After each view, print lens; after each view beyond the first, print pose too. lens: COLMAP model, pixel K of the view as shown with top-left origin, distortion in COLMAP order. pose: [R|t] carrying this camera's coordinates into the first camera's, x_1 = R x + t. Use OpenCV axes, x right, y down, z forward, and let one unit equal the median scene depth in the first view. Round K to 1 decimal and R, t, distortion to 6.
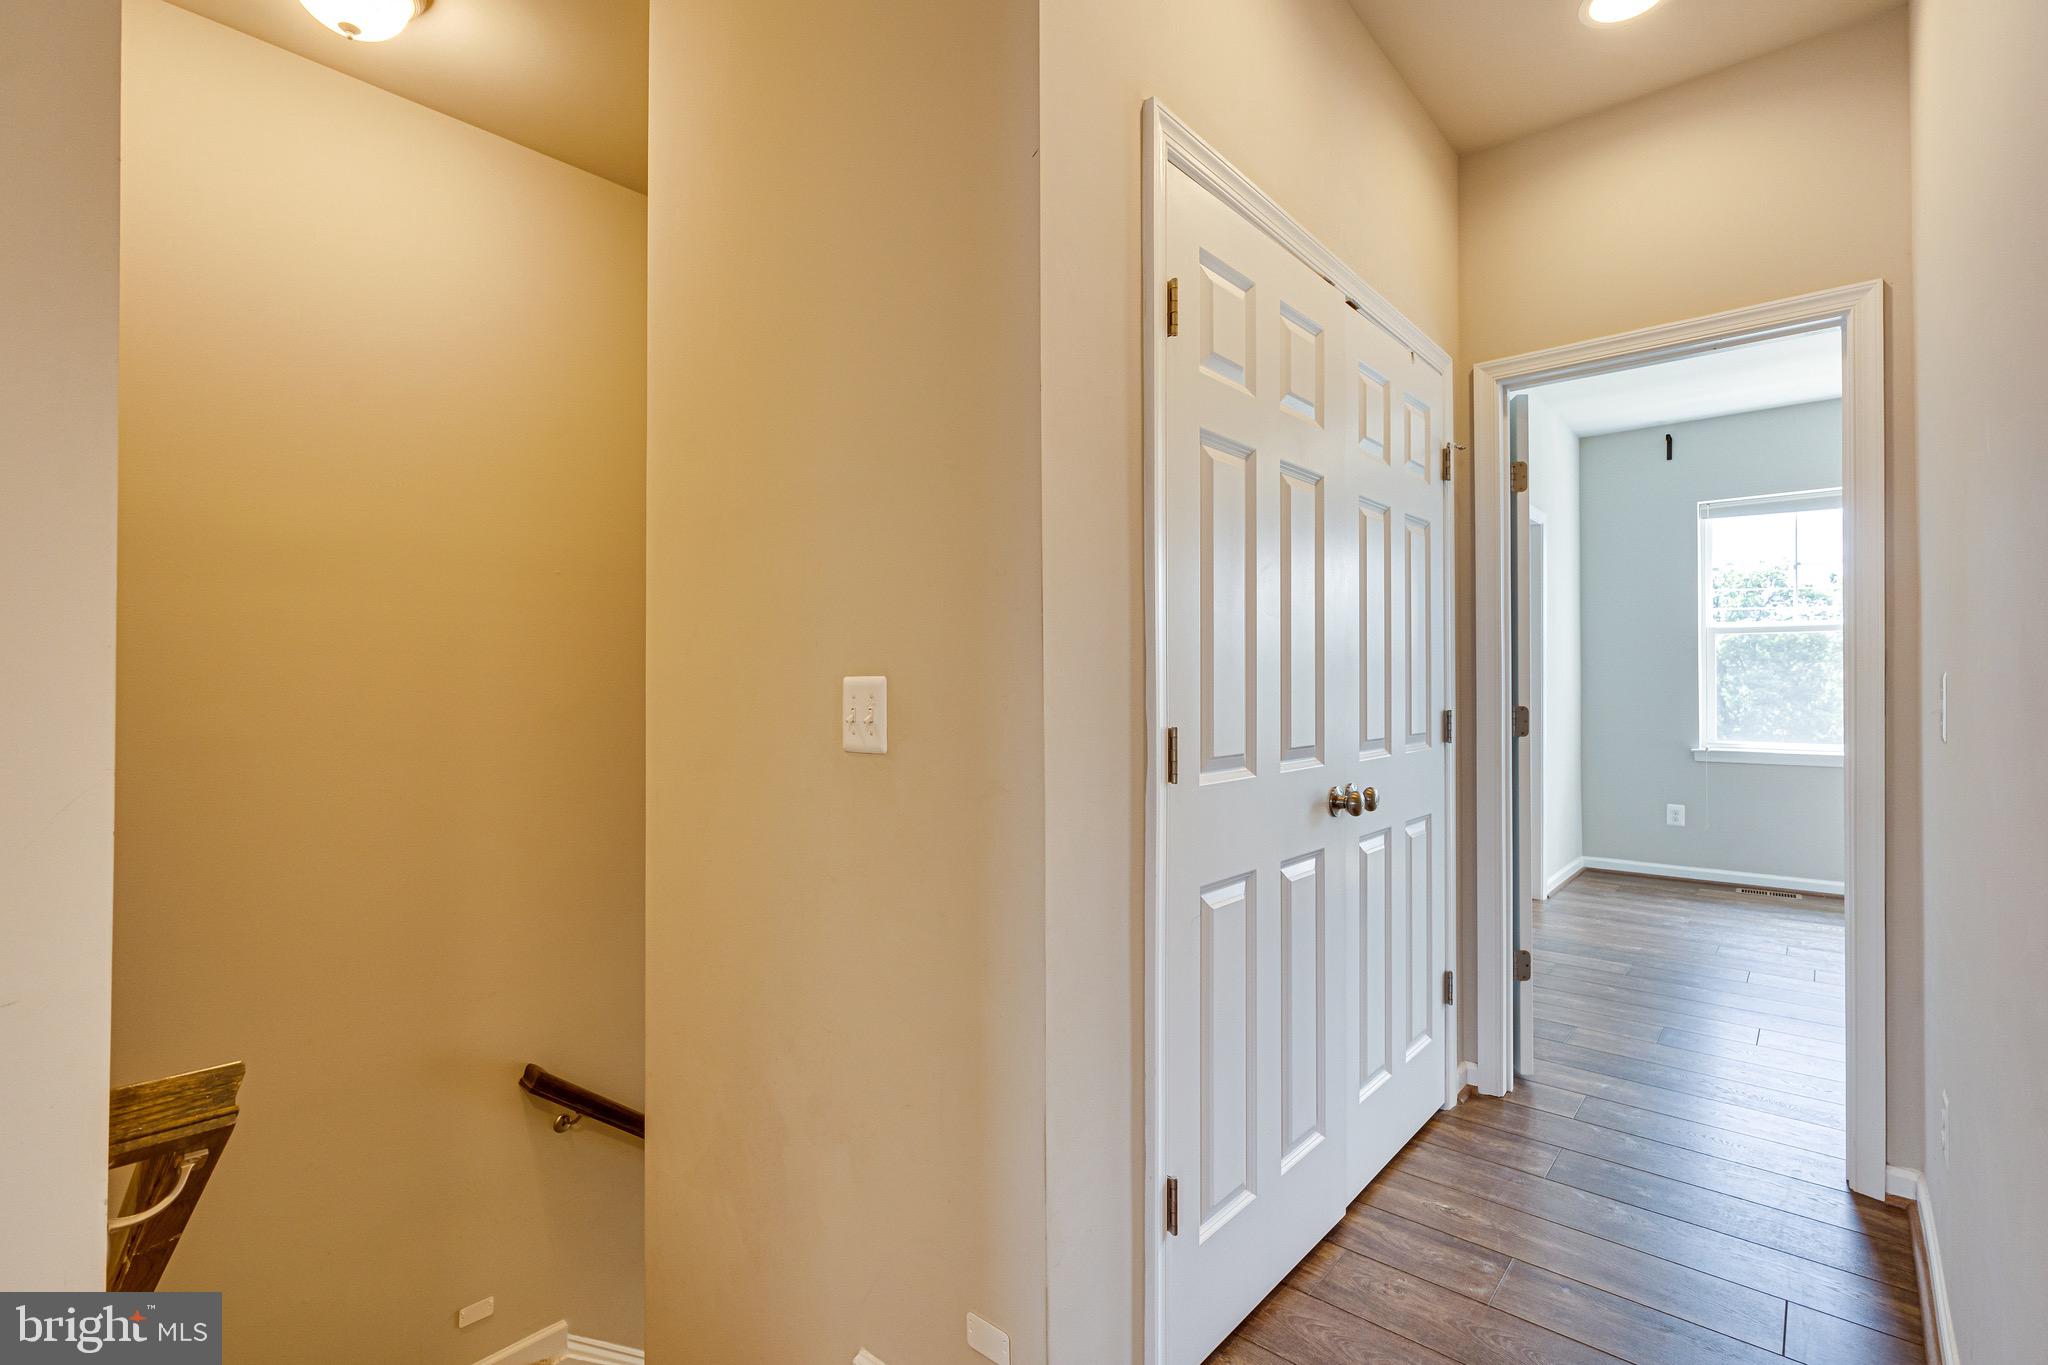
lens RADIAL K [[931.2, 0, 1018.4], [0, 931.2, 679.6], [0, 0, 1]] dist [-0.004413, 0.000190]
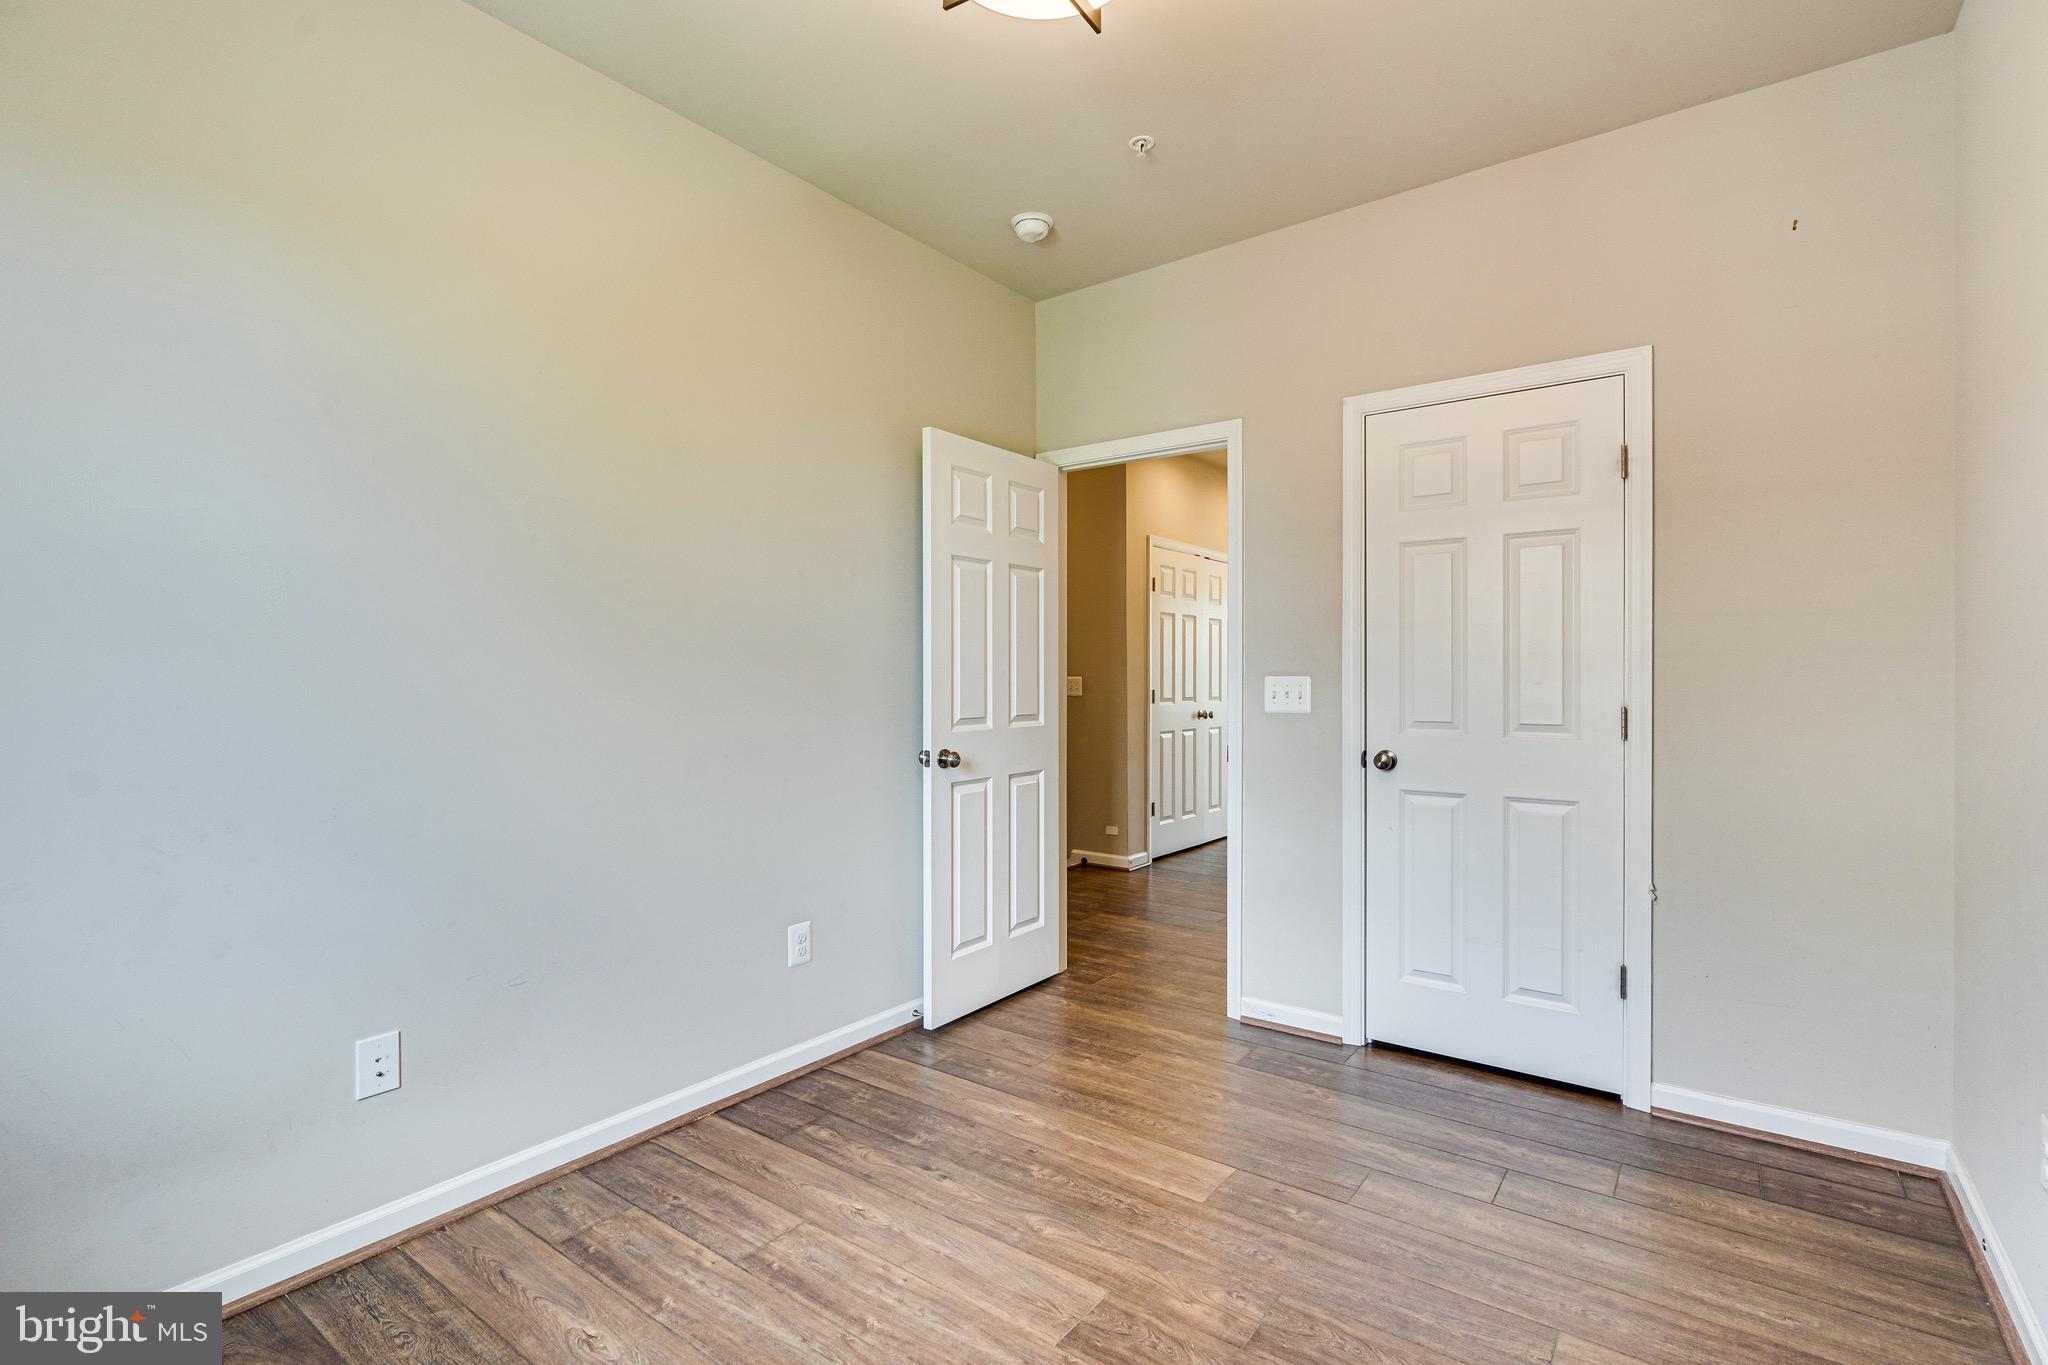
lens RADIAL K [[931.2, 0, 1018.4], [0, 931.2, 679.6], [0, 0, 1]] dist [-0.004413, 0.000190]
pose [[0.997732, 0.001189, 0.067308, -0.607567], [-0.001766, 0.999962, 0.008526, -0.021231], [-0.067295, -0.008626, 0.997696, -2.622514]]
